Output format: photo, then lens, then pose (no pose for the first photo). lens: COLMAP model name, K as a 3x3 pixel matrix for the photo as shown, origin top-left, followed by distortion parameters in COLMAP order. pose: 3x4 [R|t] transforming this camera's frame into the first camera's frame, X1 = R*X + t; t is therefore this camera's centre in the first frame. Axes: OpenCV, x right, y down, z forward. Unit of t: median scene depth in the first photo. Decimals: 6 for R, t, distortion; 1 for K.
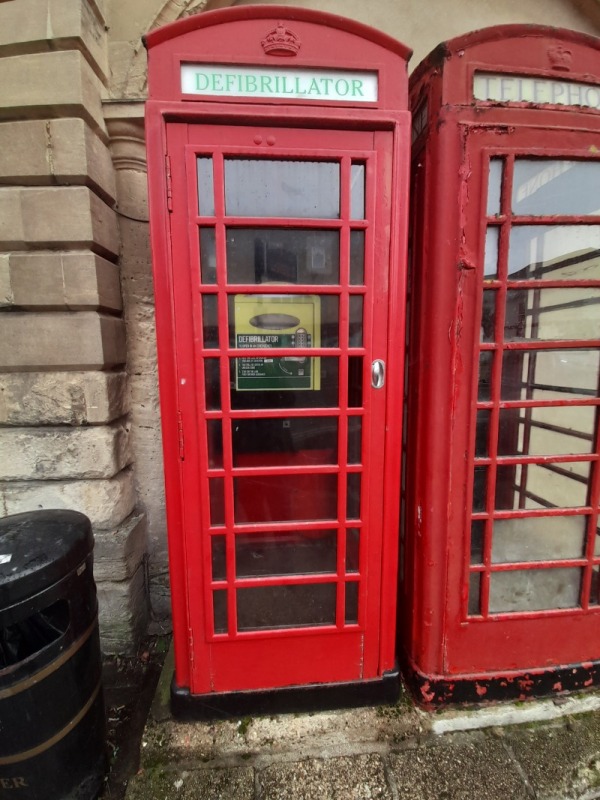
lens RADIAL K [[318.8, 0, 304.5], [0, 318.8, 384.7], [0, 0, 1]] dist [-0.026460, -0.001162]
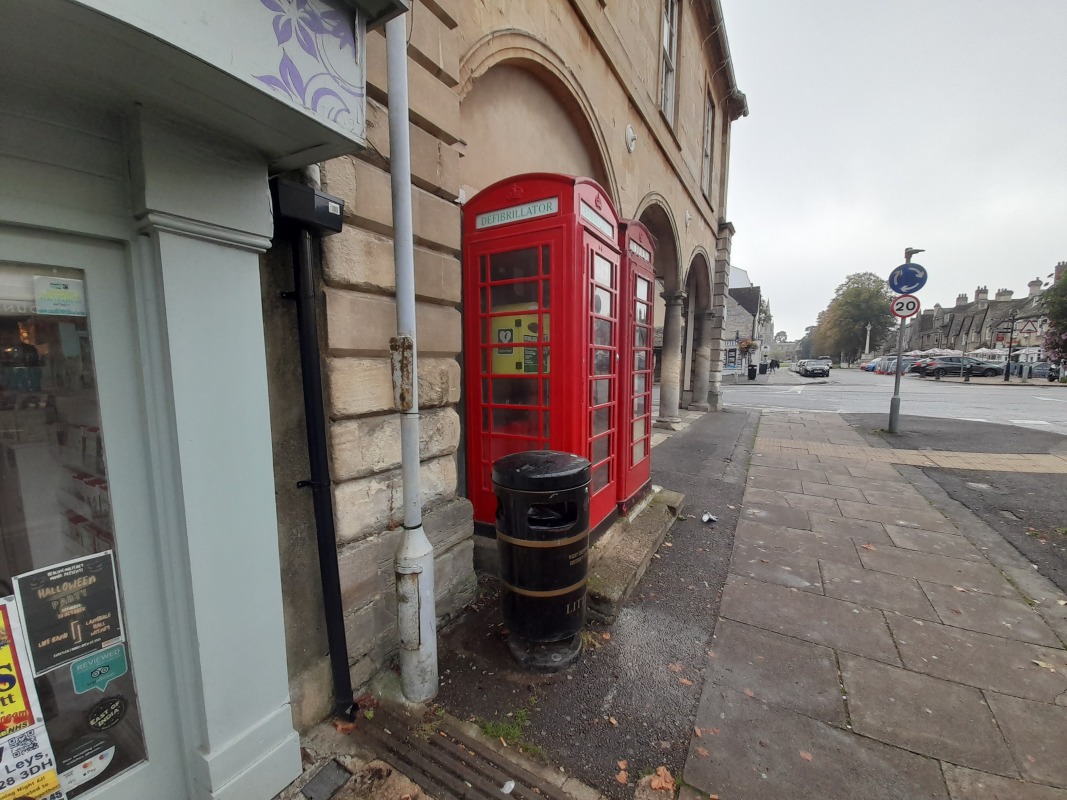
lens RADIAL K [[425.2, 0, 519.6], [0, 425.2, 419.5], [0, 0, 1]] dist [-0.026460, -0.001162]
pose [[0.566200, -0.104821, 0.817576, -2.325321], [0.109408, 0.992662, 0.051500, 0.165145], [-0.816975, 0.060290, 0.573513, -0.125585]]
